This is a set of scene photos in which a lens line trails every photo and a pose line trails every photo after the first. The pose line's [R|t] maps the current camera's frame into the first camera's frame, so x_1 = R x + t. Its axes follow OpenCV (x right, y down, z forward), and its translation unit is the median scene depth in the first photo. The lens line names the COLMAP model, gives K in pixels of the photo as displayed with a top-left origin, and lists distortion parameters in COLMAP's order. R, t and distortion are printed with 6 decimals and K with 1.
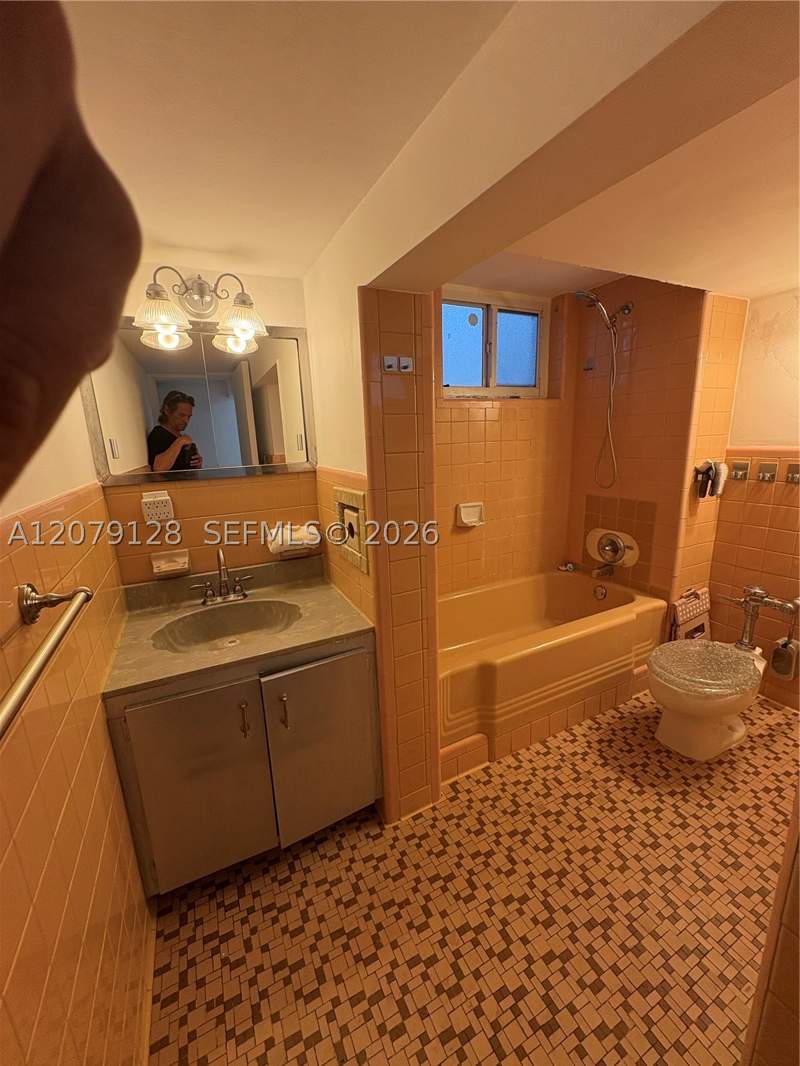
lens RADIAL K [[425.7, 0, 400.0], [0, 425.7, 530.5], [0, 0, 1]] dist [0.001278, 0.000827]
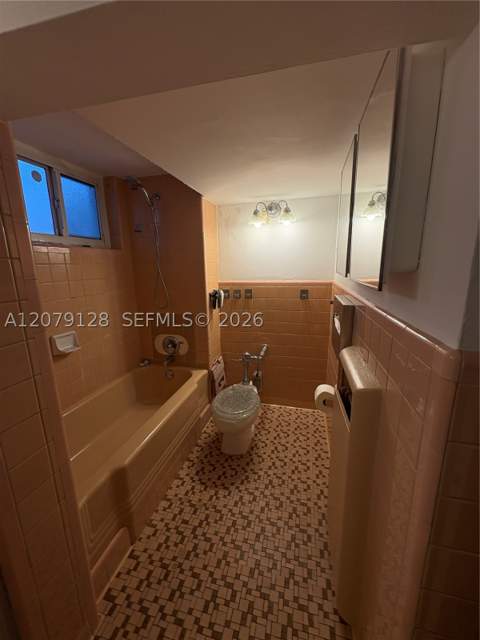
lens RADIAL K [[255.6, 0, 240.4], [0, 255.6, 318.8], [0, 0, 1]] dist [0.001278, 0.000827]
pose [[0.657273, -0.134108, 0.741625, -0.041482], [0.162196, 0.986153, 0.034577, -0.066406], [-0.735992, 0.097562, 0.669923, 0.226192]]
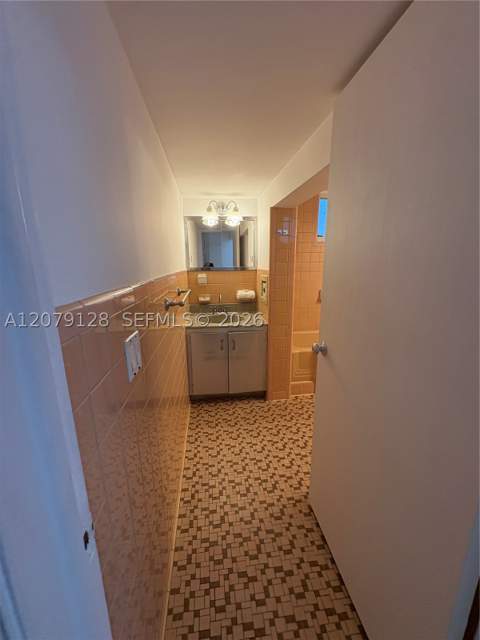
lens RADIAL K [[255.6, 0, 239.3], [0, 255.6, 317.7], [0, 0, 1]] dist [0.001278, 0.000827]
pose [[0.942121, 0.100032, -0.320004, 0.232107], [-0.098862, 0.994901, 0.019943, 0.130196], [0.320367, 0.012847, 0.947206, -0.515571]]
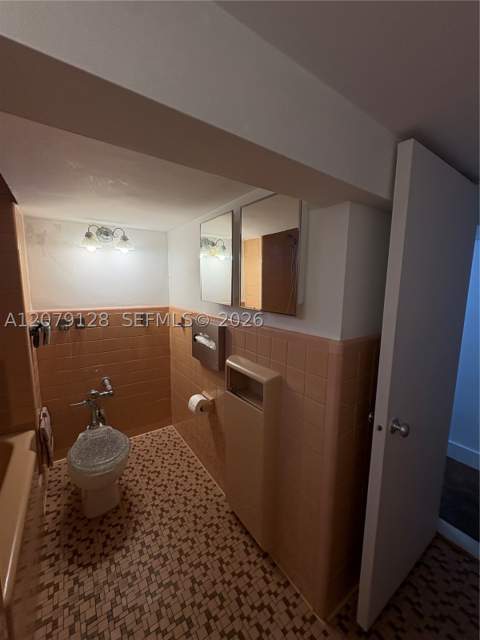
lens RADIAL K [[255.6, 0, 240.5], [0, 255.6, 318.1], [0, 0, 1]] dist [0.001278, 0.000827]
pose [[-0.127645, -0.103183, 0.986438, -0.240119], [0.214675, 0.968123, 0.129047, -0.162343], [-0.968309, 0.228235, -0.101426, 0.491756]]
